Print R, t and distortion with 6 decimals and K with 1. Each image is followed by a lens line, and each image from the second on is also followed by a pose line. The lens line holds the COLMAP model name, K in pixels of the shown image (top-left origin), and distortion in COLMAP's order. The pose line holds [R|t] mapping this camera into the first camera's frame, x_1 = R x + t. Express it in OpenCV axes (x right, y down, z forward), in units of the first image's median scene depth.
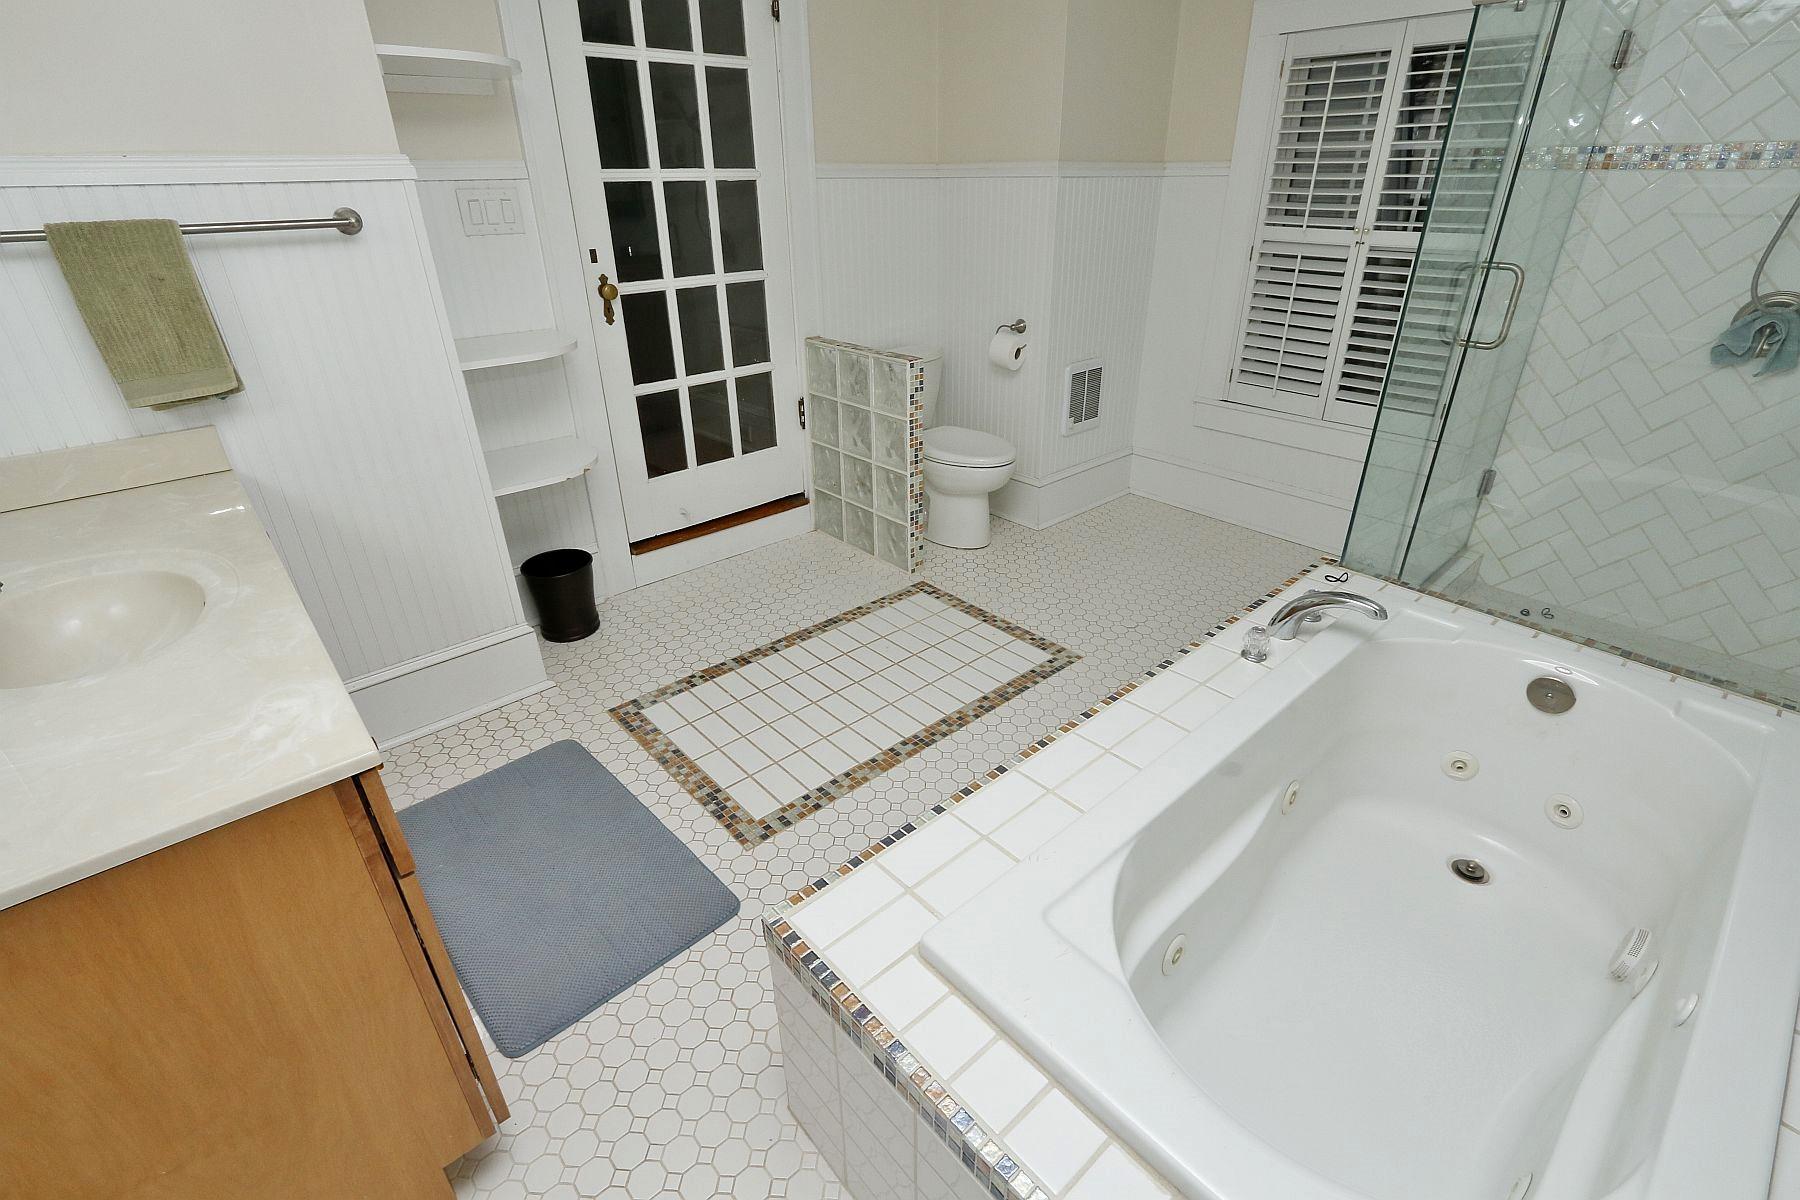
lens RADIAL K [[838.7, 0, 910.8], [0, 838.7, 601.2], [0, 0, 1]] dist [-0.024643, 0.009865]
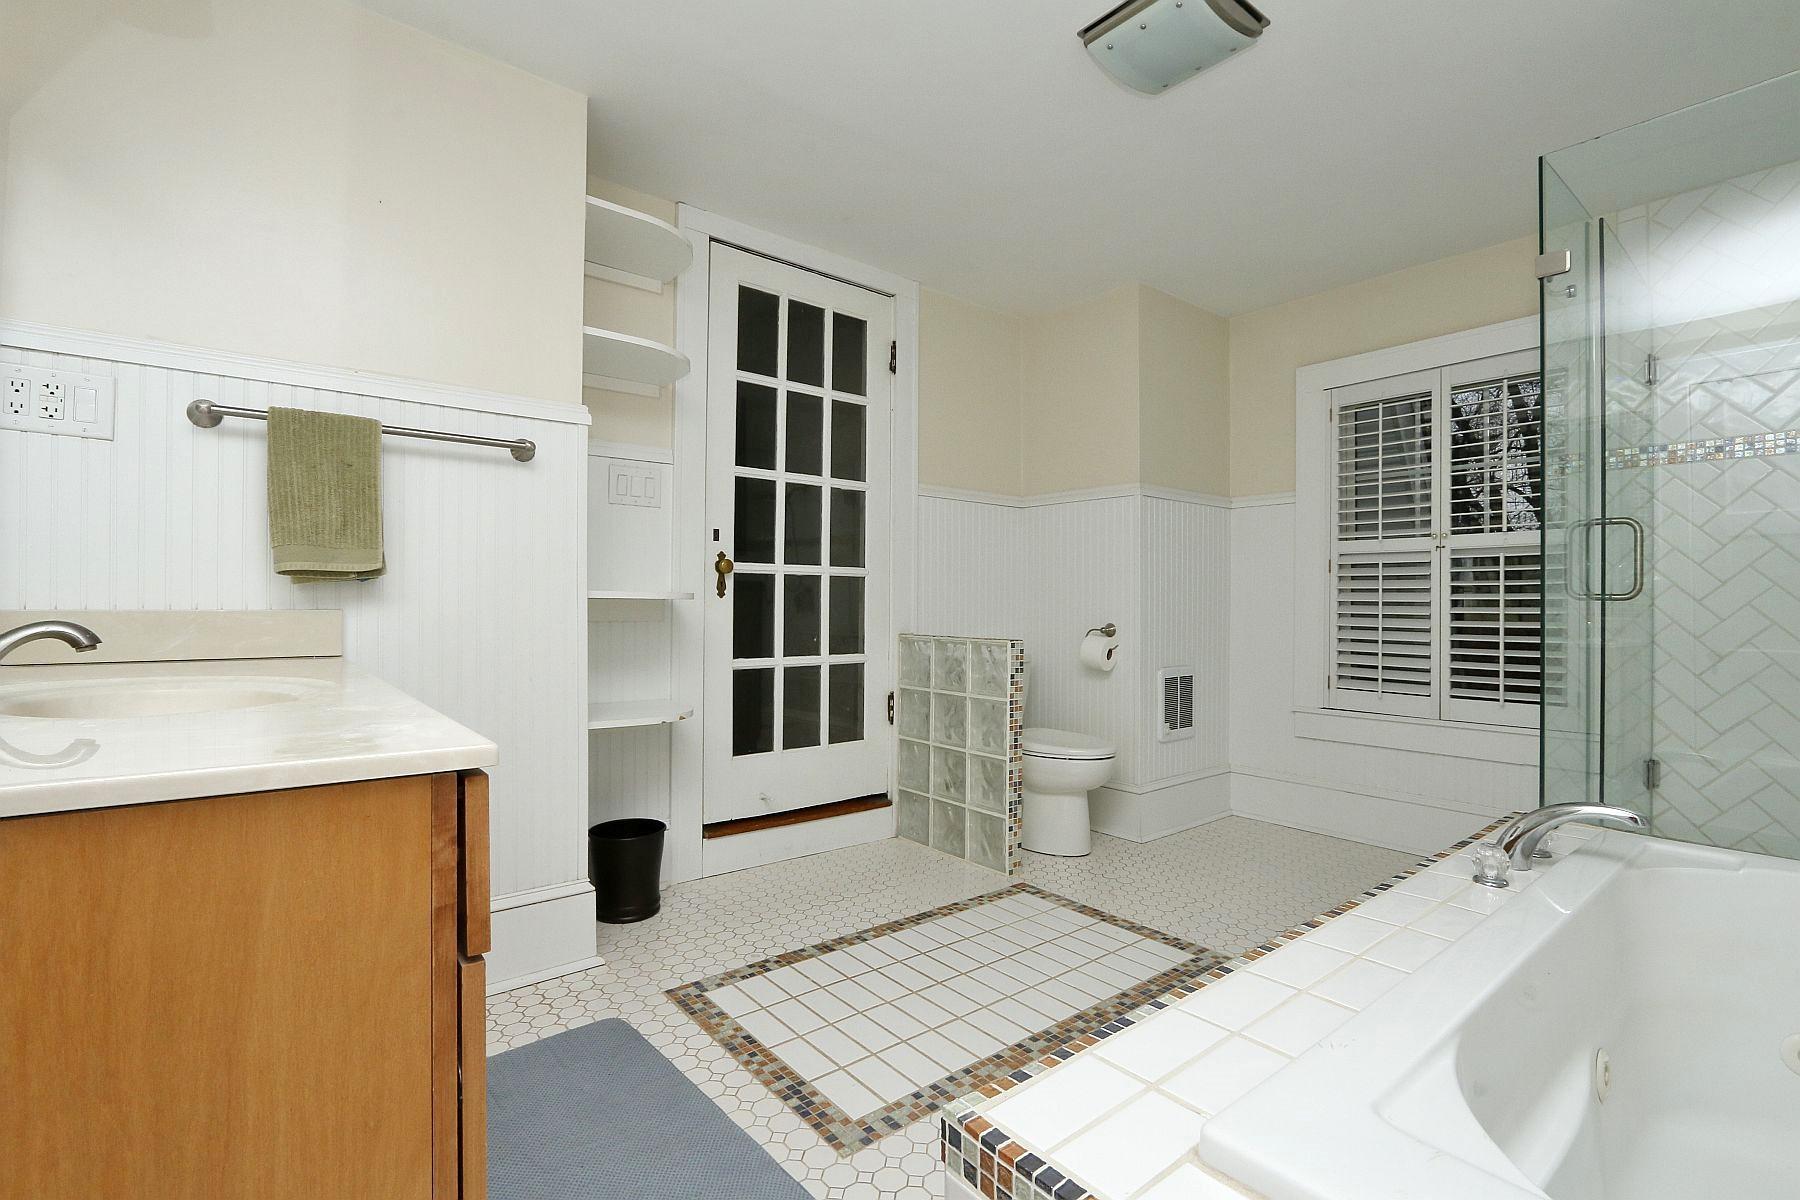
lens RADIAL K [[838.7, 0, 910.8], [0, 838.7, 601.2], [0, 0, 1]] dist [-0.024643, 0.009865]
pose [[0.998841, 0.014739, -0.045820, -0.076350], [-0.034174, 0.887523, -0.459495, 0.136685], [0.033894, 0.460528, 0.886998, 0.089749]]
